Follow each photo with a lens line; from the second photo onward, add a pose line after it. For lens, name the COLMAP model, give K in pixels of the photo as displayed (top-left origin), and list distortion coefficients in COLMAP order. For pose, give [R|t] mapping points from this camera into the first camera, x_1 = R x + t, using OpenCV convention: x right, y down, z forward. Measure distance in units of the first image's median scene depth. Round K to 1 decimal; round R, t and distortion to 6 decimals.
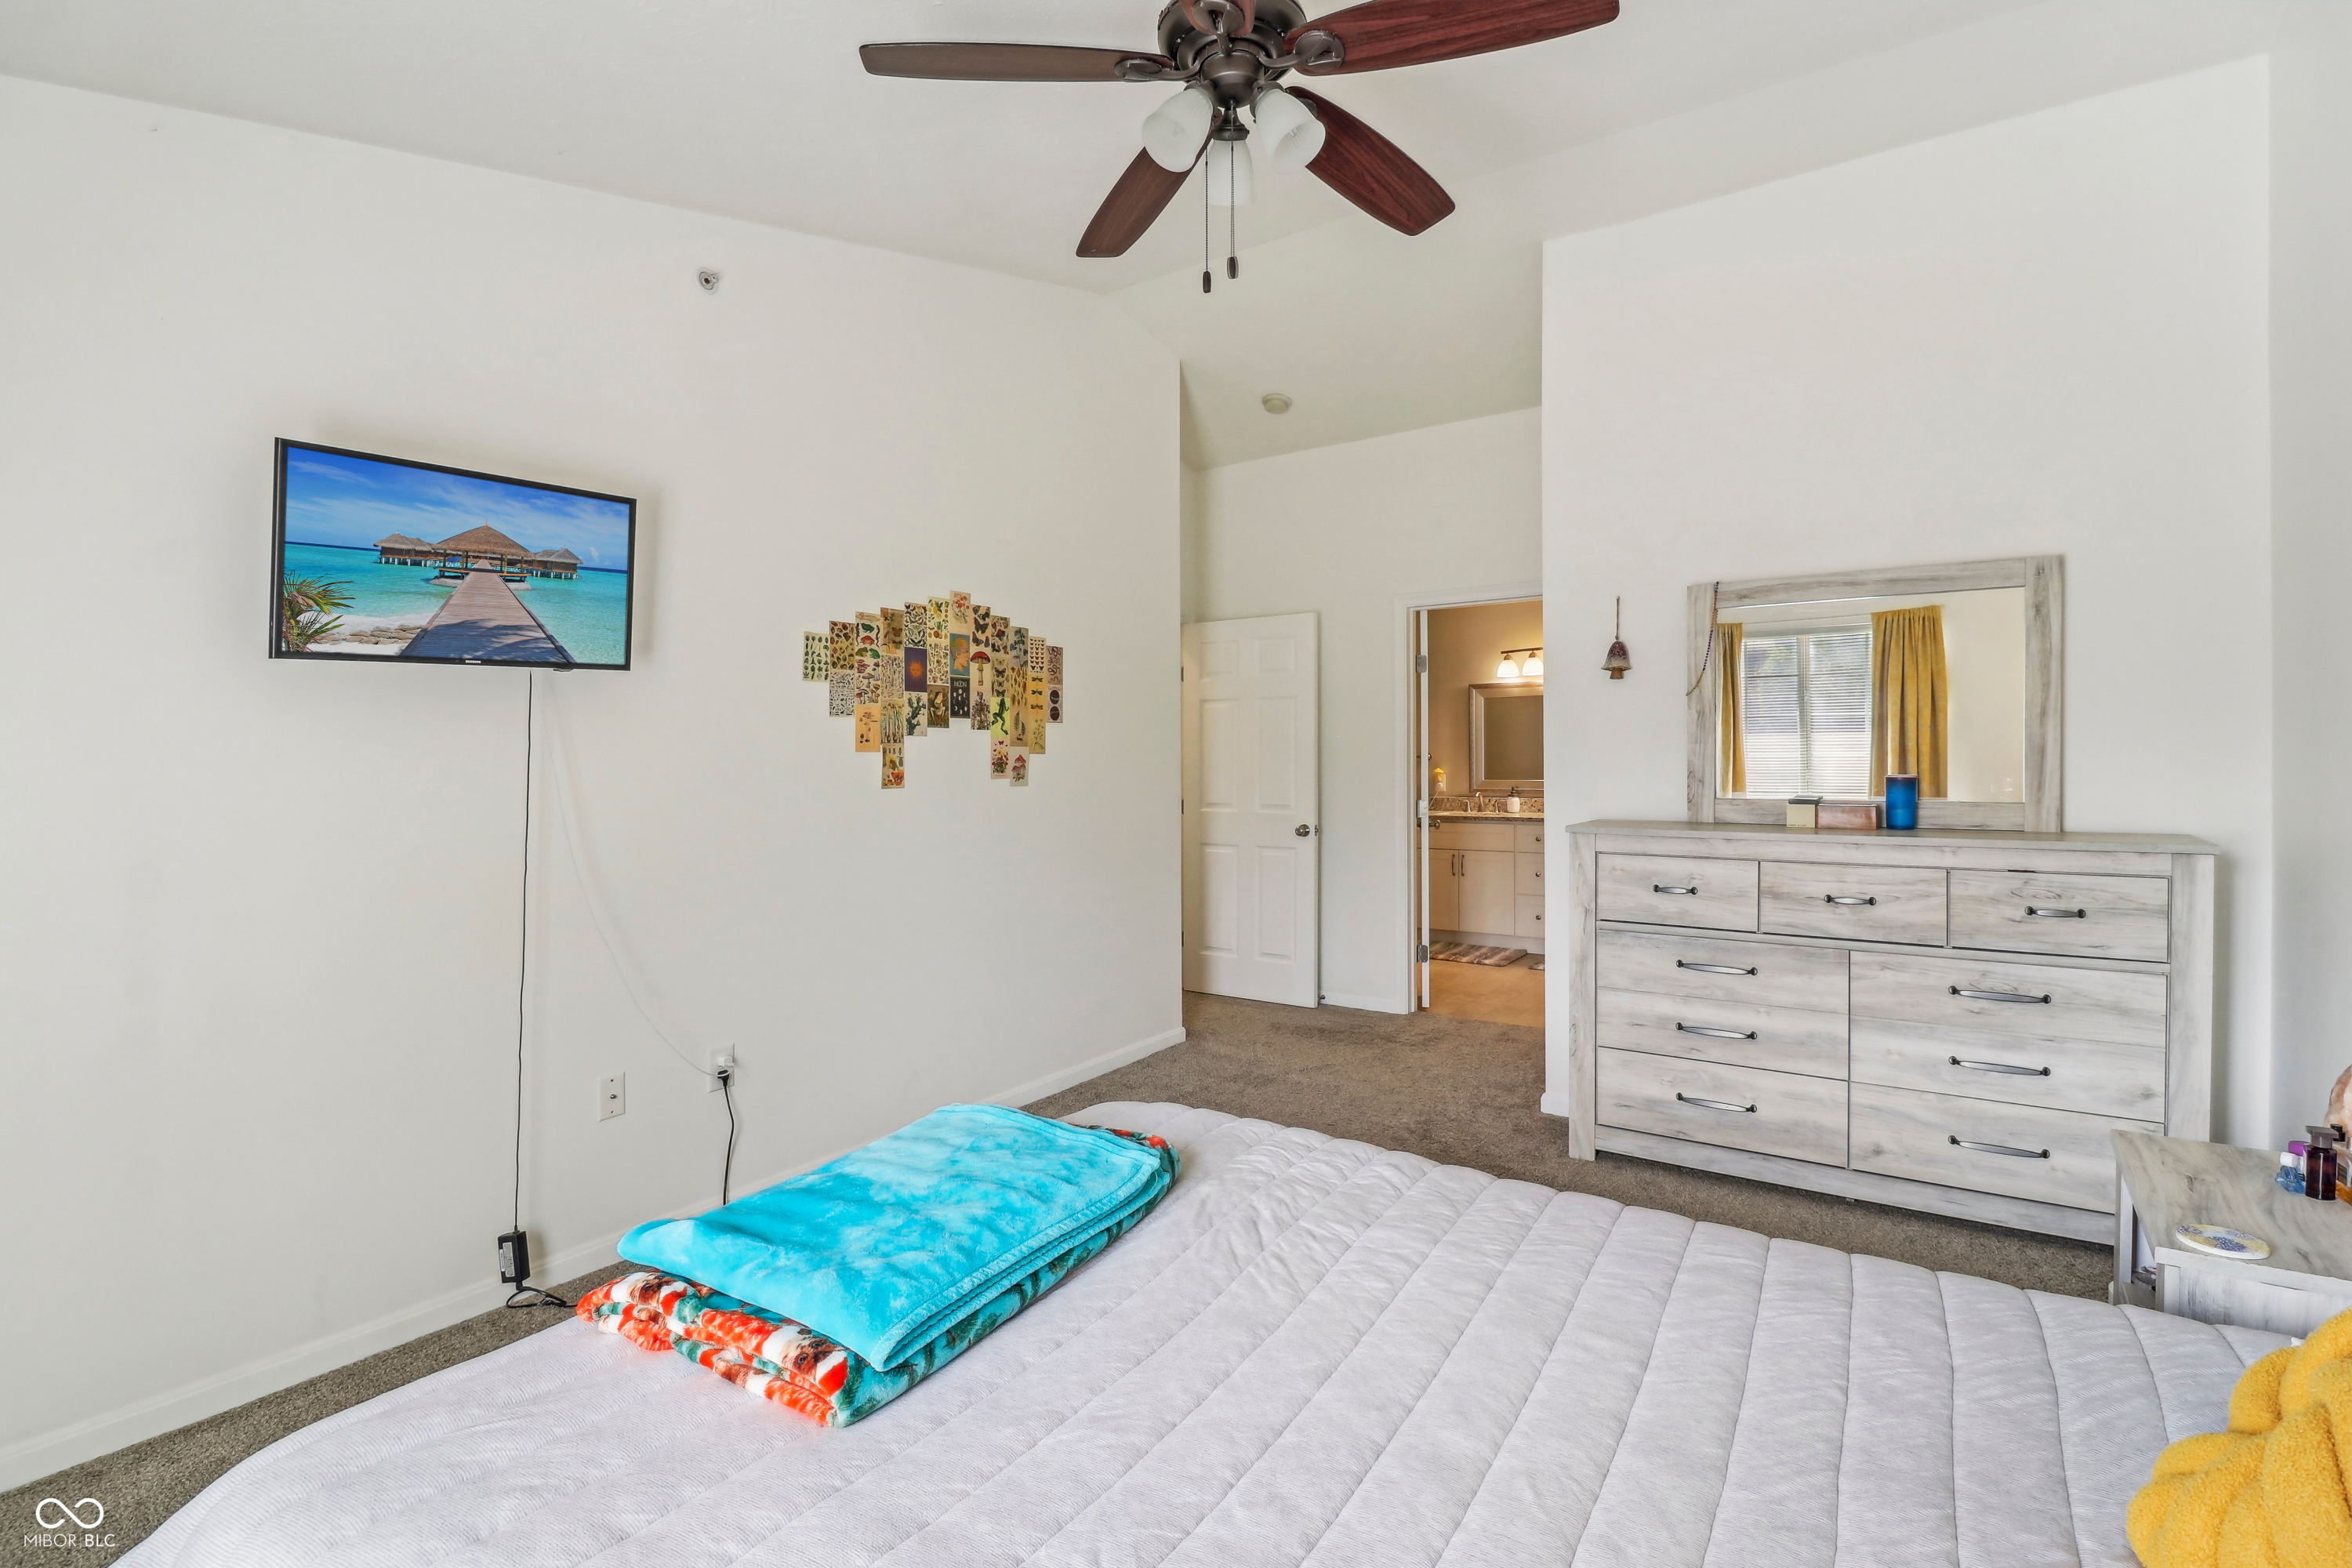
lens RADIAL K [[1097.6, 0, 1176.0], [0, 1097.6, 784.0], [0, 0, 1]] dist [0.000308, -0.012662]
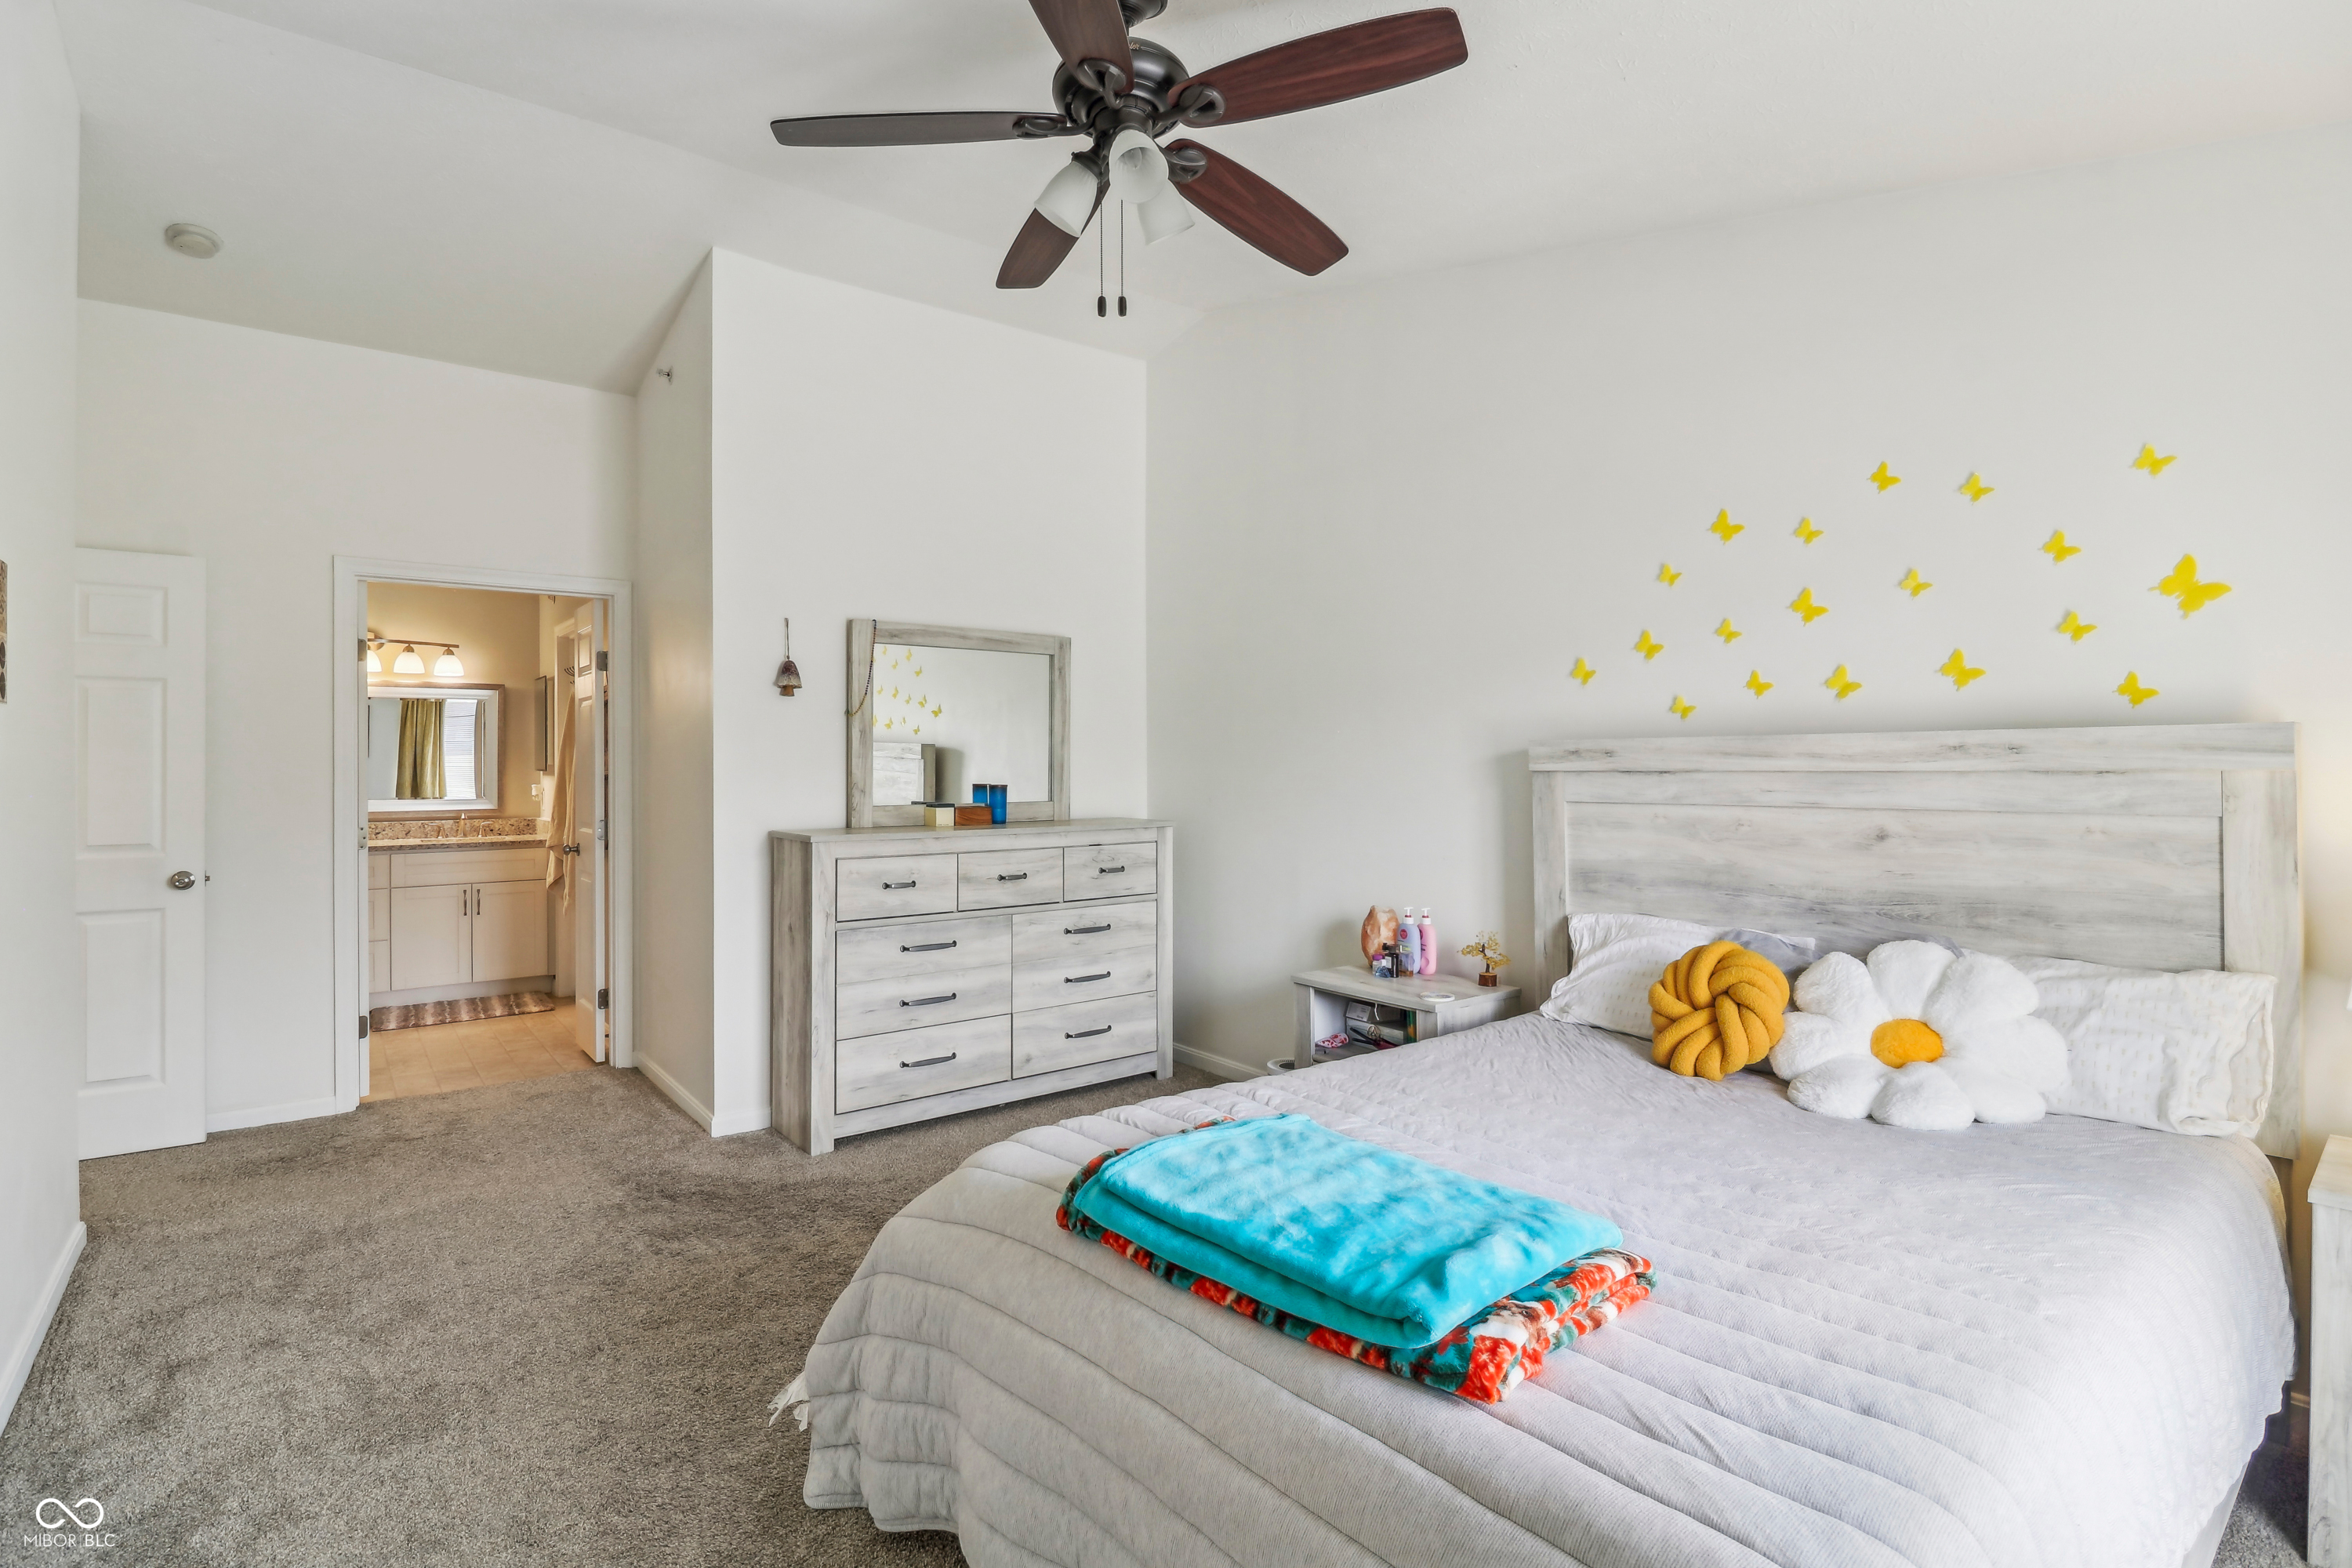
lens RADIAL K [[1097.1, 0, 1166.6], [0, 1097.1, 772.9], [0, 0, 1]] dist [-0.002049, -0.012893]
pose [[0.300247, -0.000661, 0.953861, -0.580776], [0.024449, 0.999677, -0.007004, -0.006632], [-0.953548, 0.025424, 0.300166, 0.399240]]
